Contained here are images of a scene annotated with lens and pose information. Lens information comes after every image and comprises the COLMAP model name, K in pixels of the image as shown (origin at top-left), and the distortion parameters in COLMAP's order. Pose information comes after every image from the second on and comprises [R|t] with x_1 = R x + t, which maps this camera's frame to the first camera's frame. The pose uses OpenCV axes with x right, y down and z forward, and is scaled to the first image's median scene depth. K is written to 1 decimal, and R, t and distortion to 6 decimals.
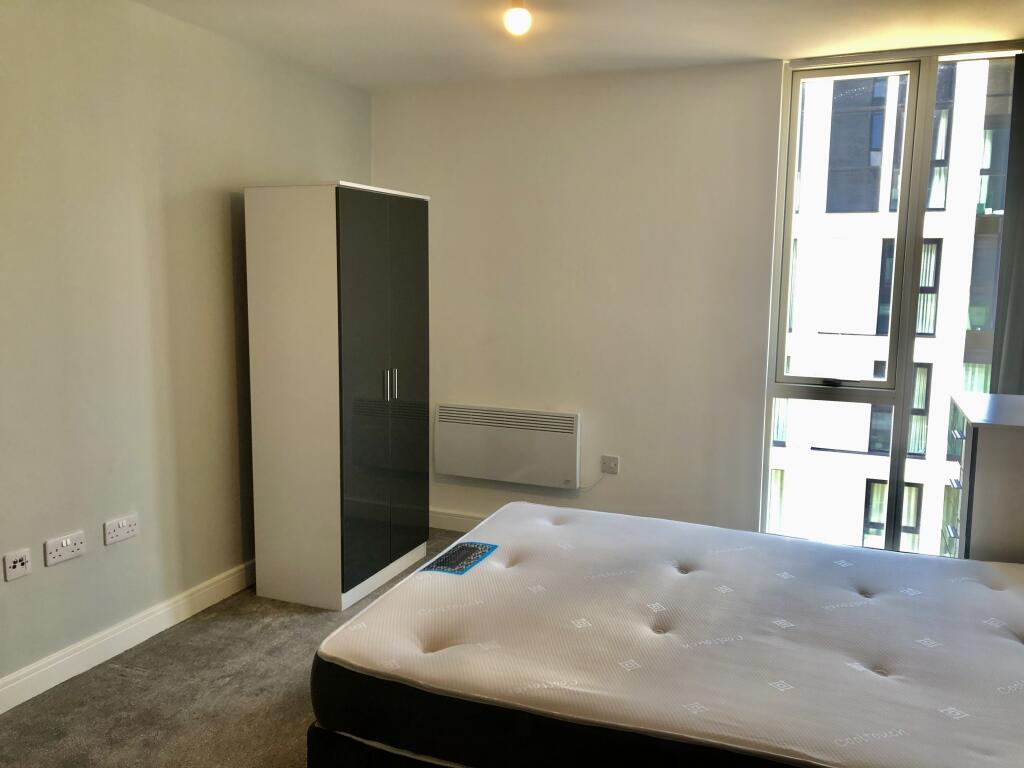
lens RADIAL K [[834.6, 0, 512.0], [0, 834.6, 384.0], [0, 0, 1]] dist [0.074379, -0.094075]
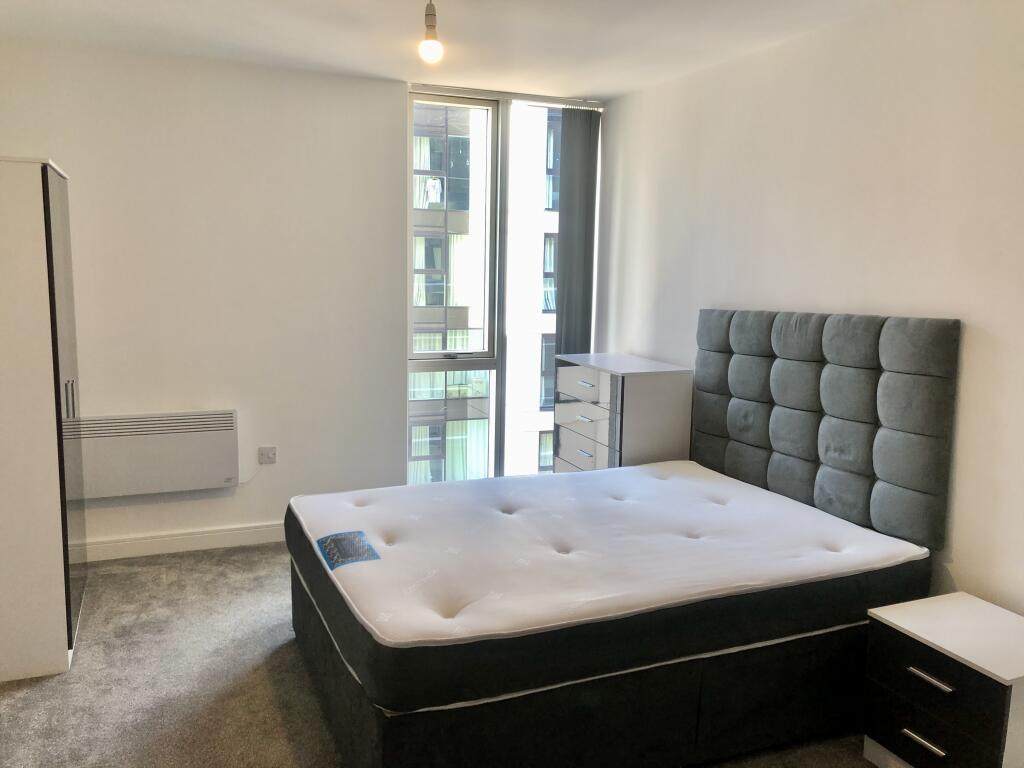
lens RADIAL K [[834.6, 0, 512.0], [0, 834.6, 384.0], [0, 0, 1]] dist [0.074379, -0.094075]
pose [[0.714459, -0.104794, 0.691785, -0.476149], [0.088145, 0.994324, 0.059590, -0.030435], [-0.694103, 0.018403, 0.719640, 0.081919]]
